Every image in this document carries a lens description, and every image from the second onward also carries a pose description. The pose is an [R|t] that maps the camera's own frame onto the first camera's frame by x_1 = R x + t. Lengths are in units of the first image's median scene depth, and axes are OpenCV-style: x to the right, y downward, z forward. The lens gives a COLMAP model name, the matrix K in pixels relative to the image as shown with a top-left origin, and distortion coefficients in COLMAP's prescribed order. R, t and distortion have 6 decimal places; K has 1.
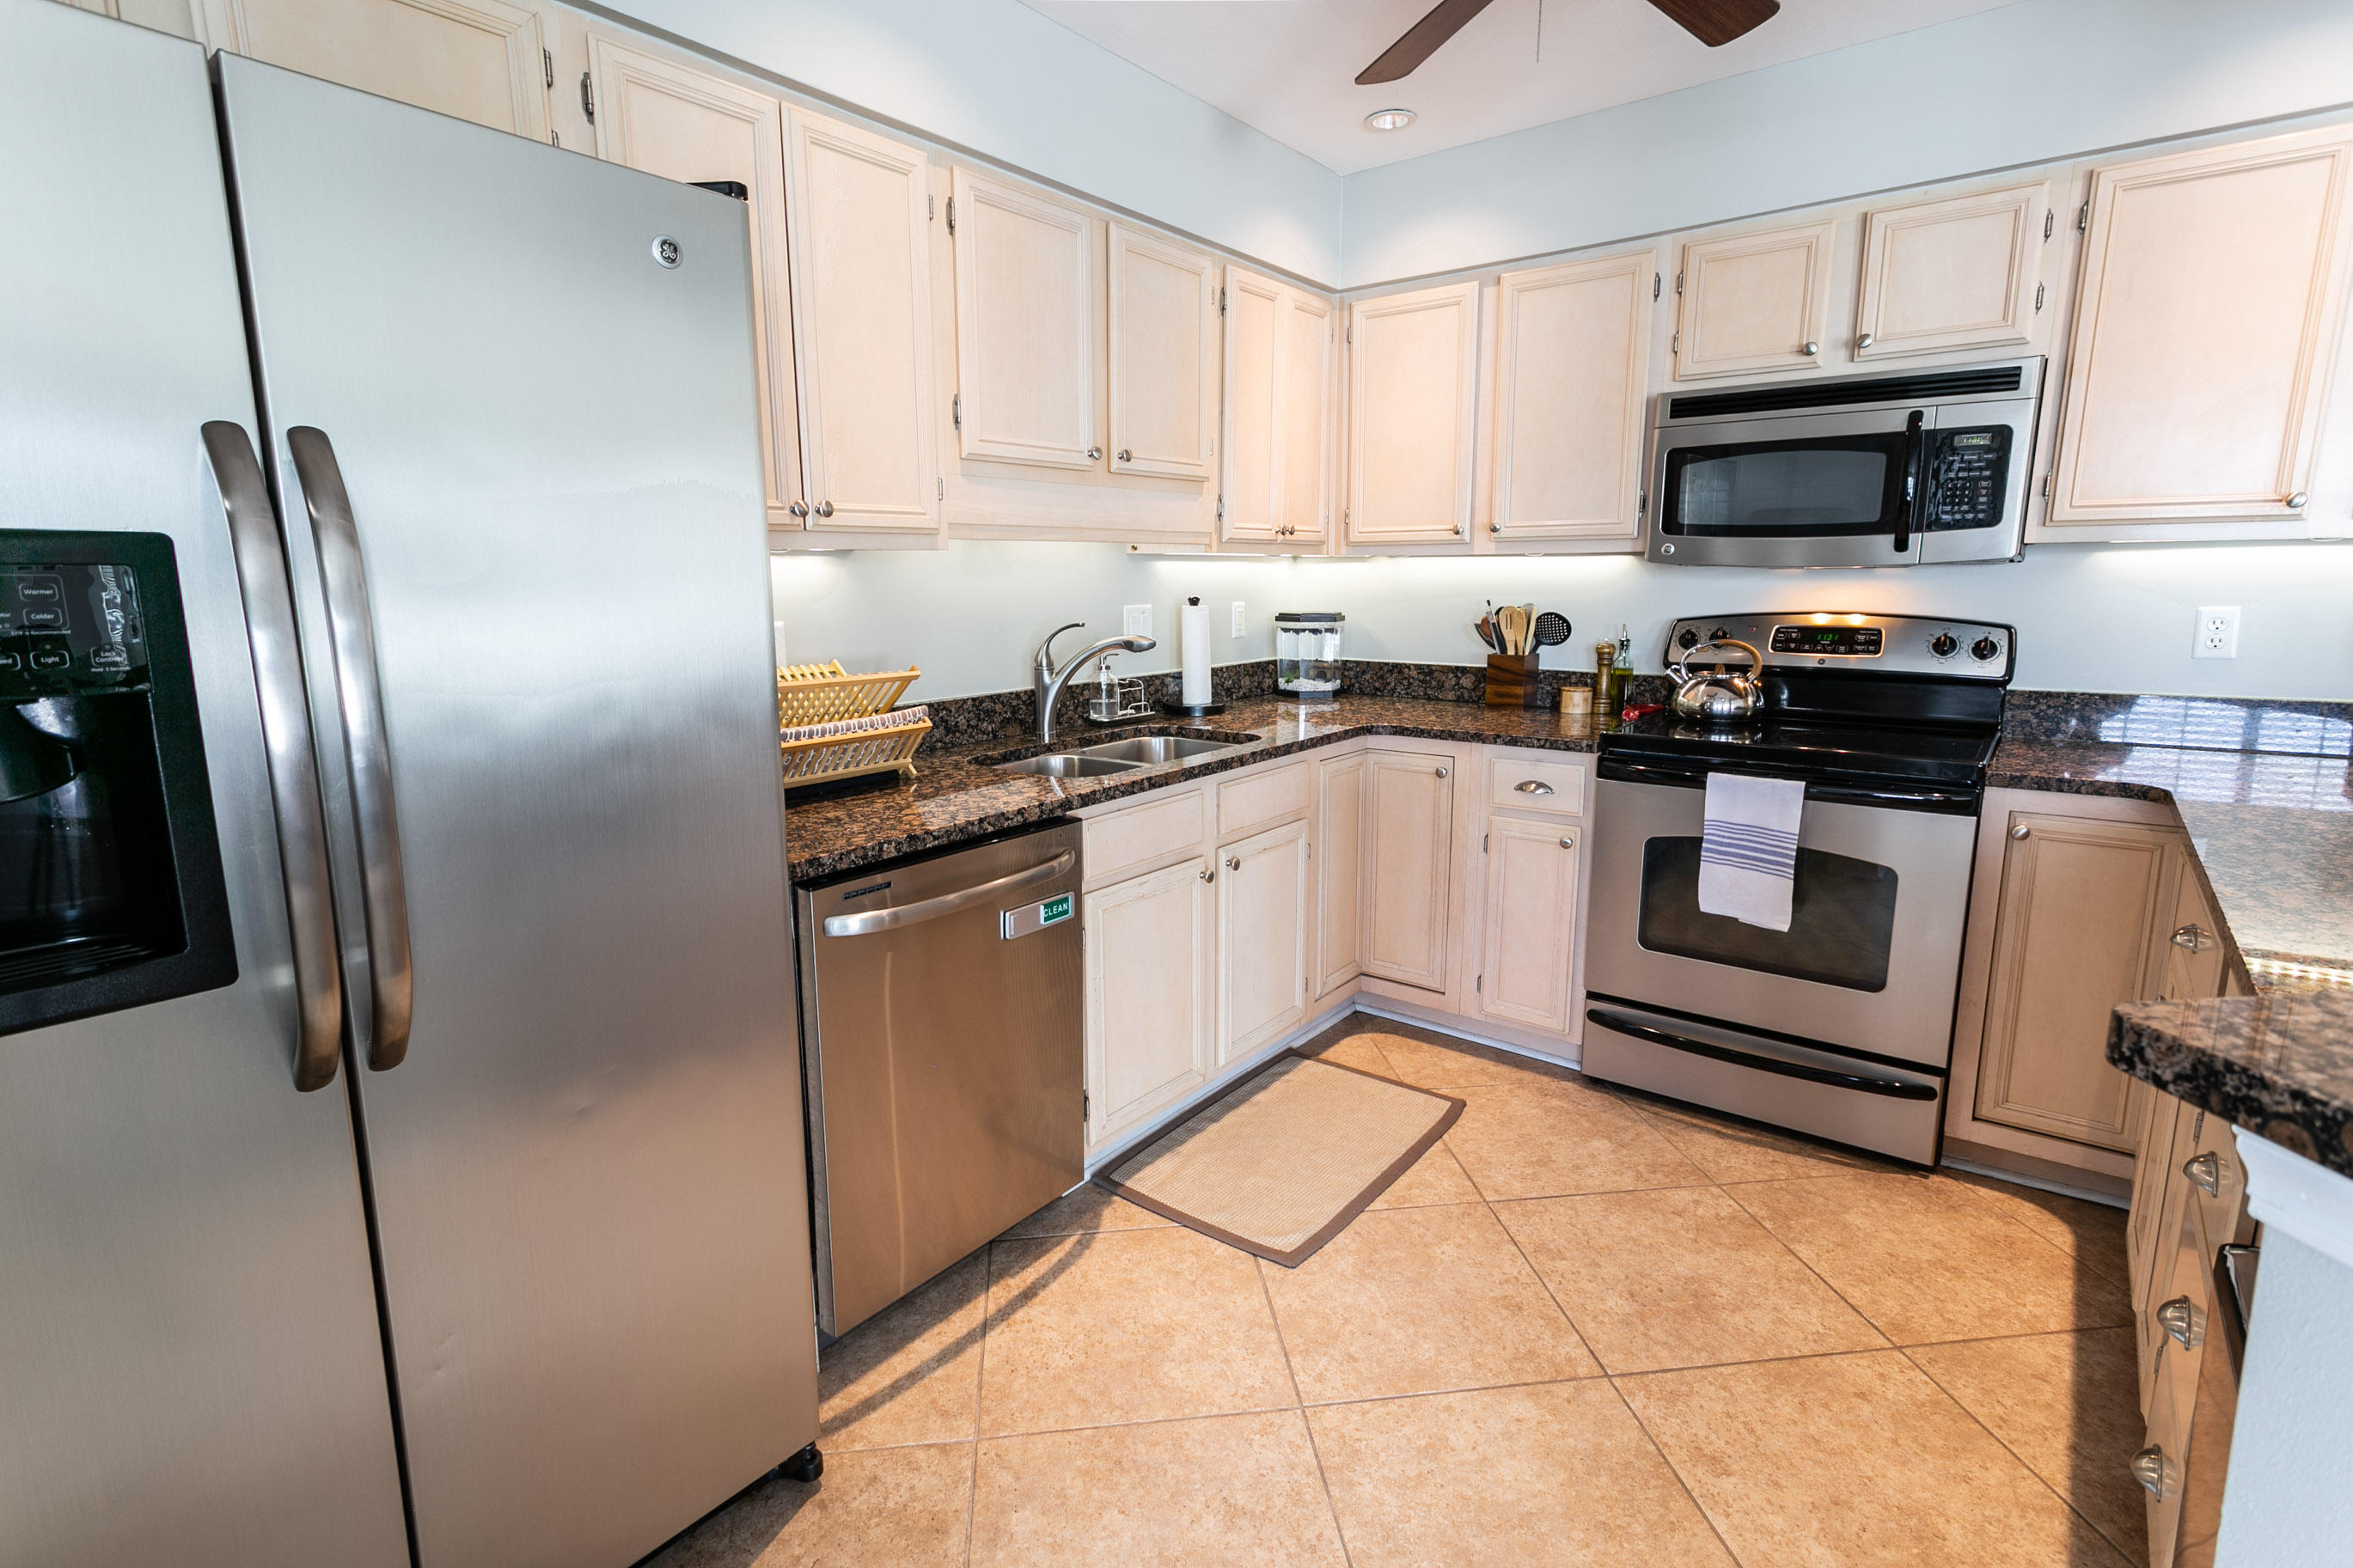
lens RADIAL K [[1112.7, 0, 1162.1], [0, 1112.7, 775.5], [0, 0, 1]] dist [0.001476, 0.001385]
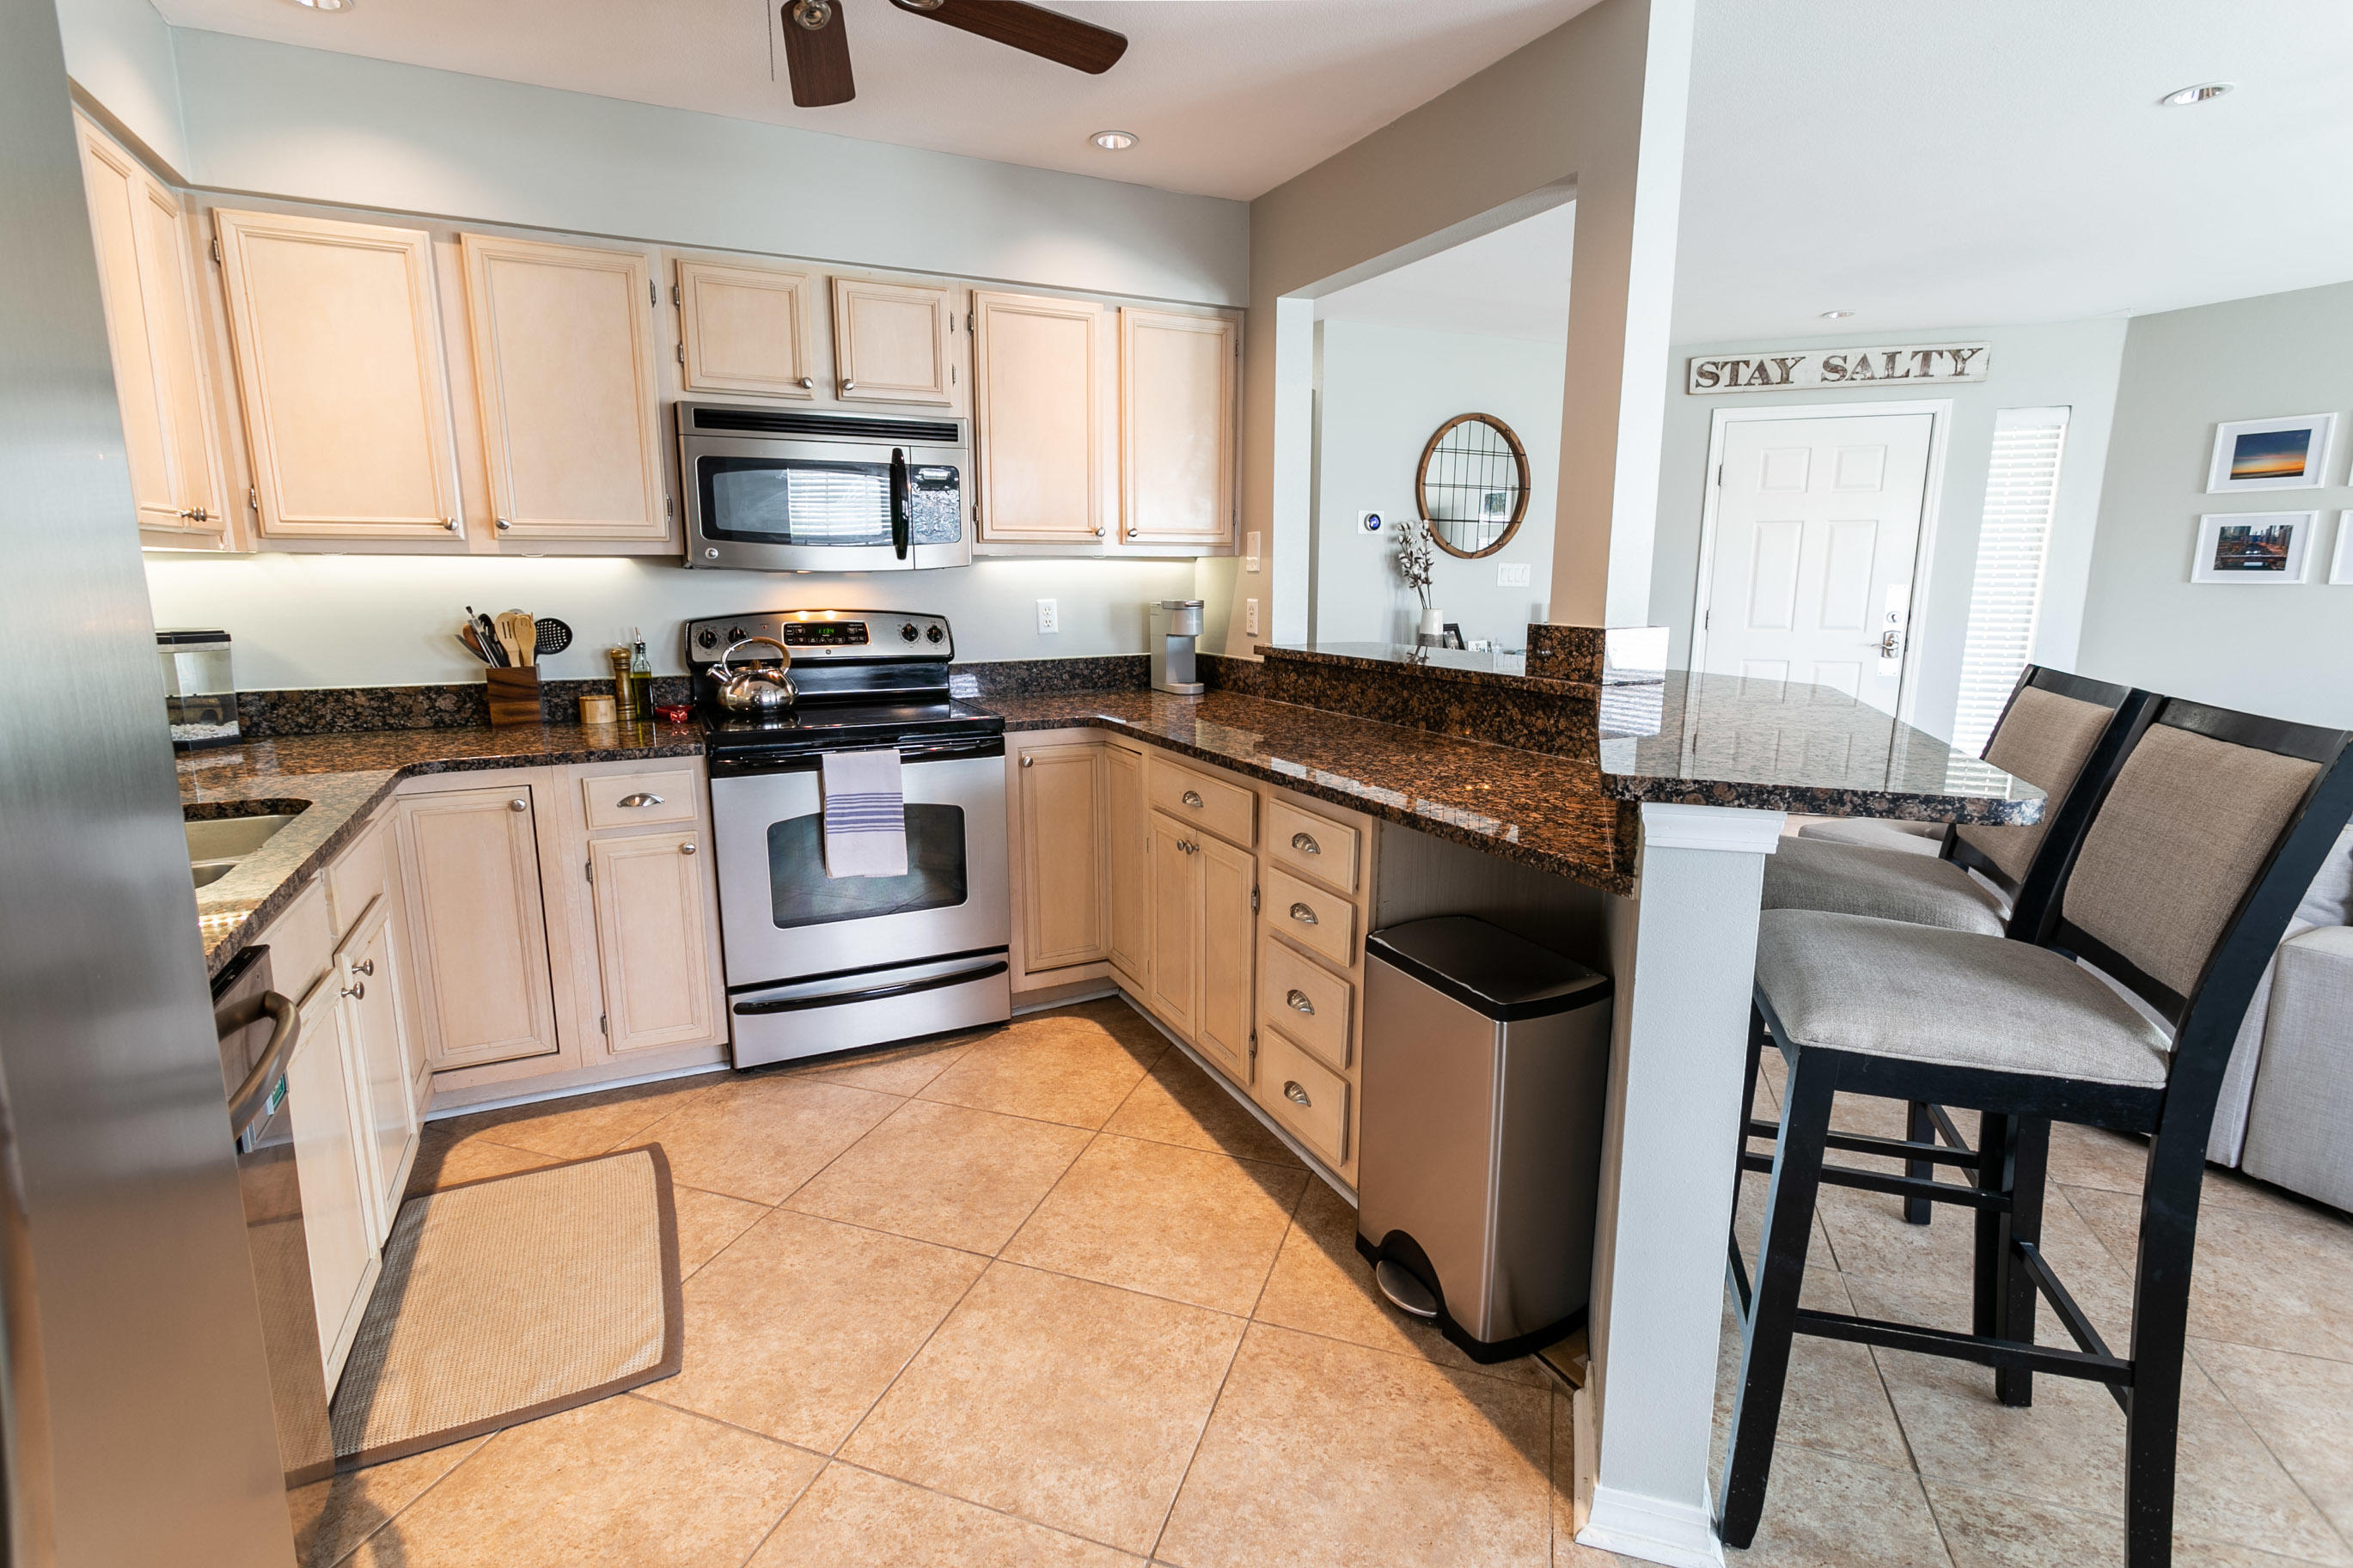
lens RADIAL K [[1112.7, 0, 1176.1], [0, 1112.7, 775.6], [0, 0, 1]] dist [0.001476, 0.001385]
pose [[0.433798, -0.156907, 0.887243, -0.331379], [0.159569, 0.982533, 0.095742, -0.030247], [-0.886768, 0.100044, 0.451258, 0.171364]]
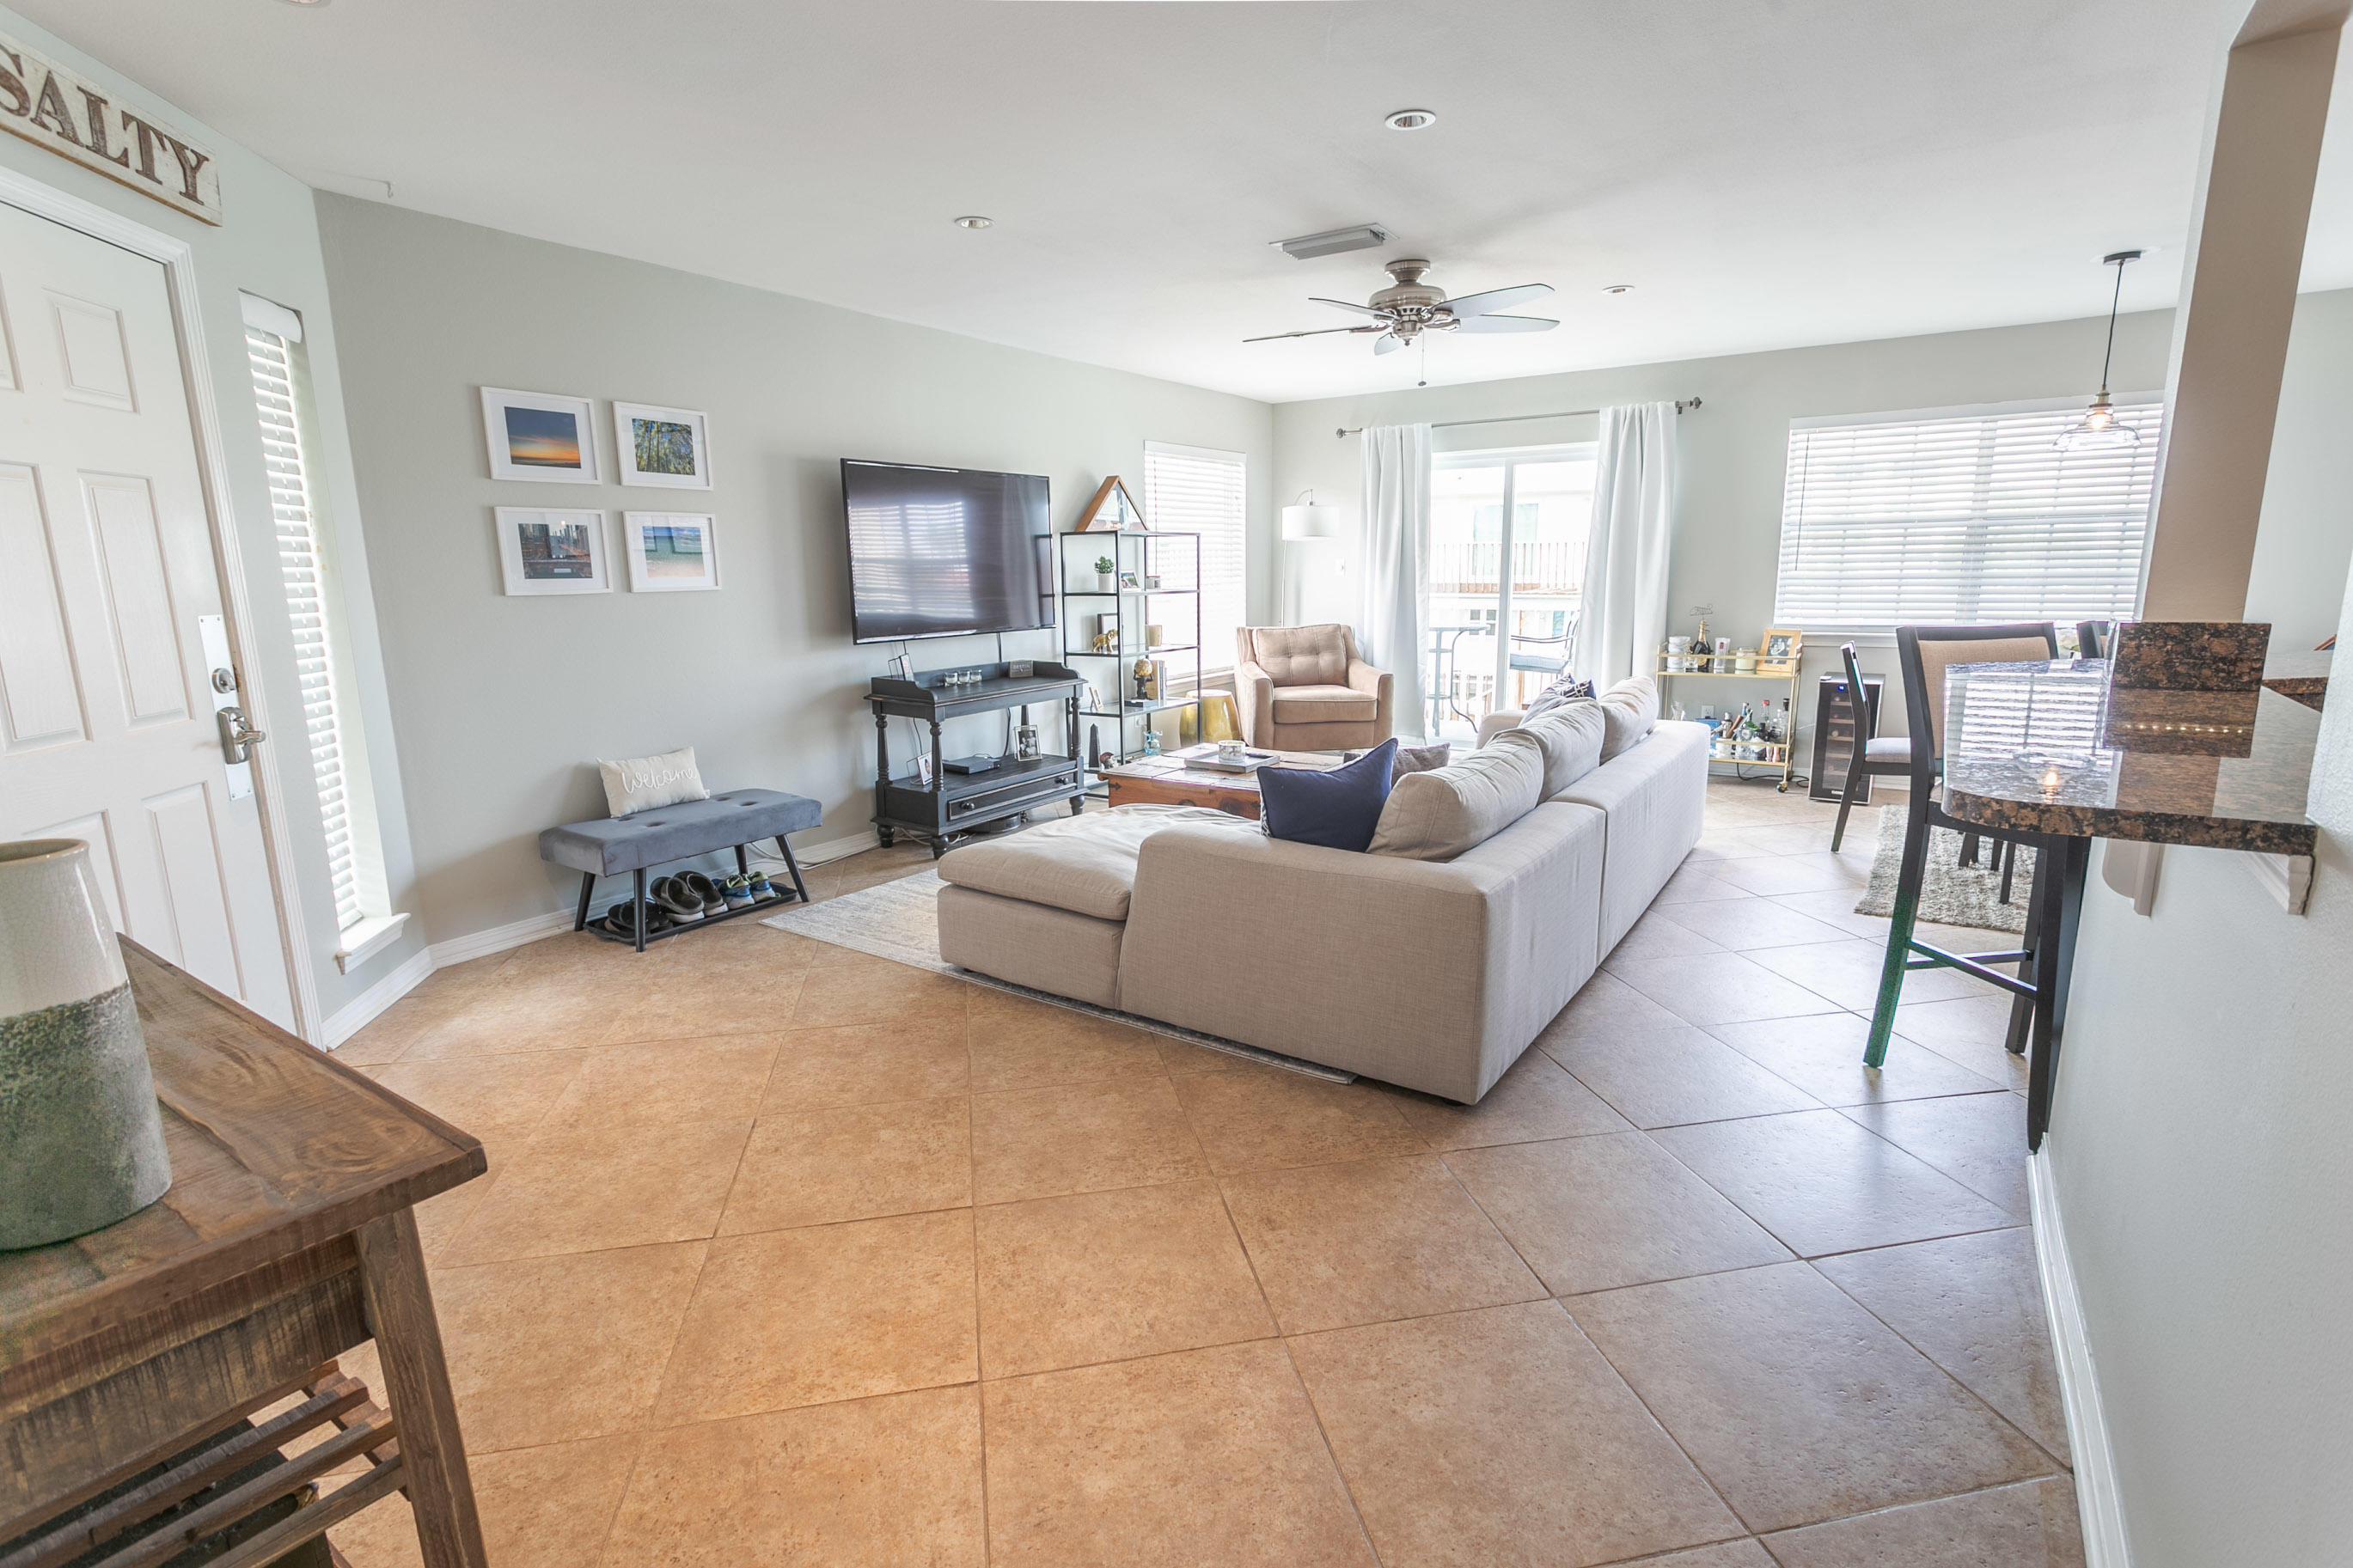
lens RADIAL K [[1112.7, 0, 1156.9], [0, 1112.7, 770.0], [0, 0, 1]] dist [0.001476, 0.001385]
pose [[-0.997023, 0.037483, -0.067386, 1.391536], [0.010949, 0.933868, 0.357451, -0.190783], [0.076328, 0.355648, -0.931498, 0.951600]]
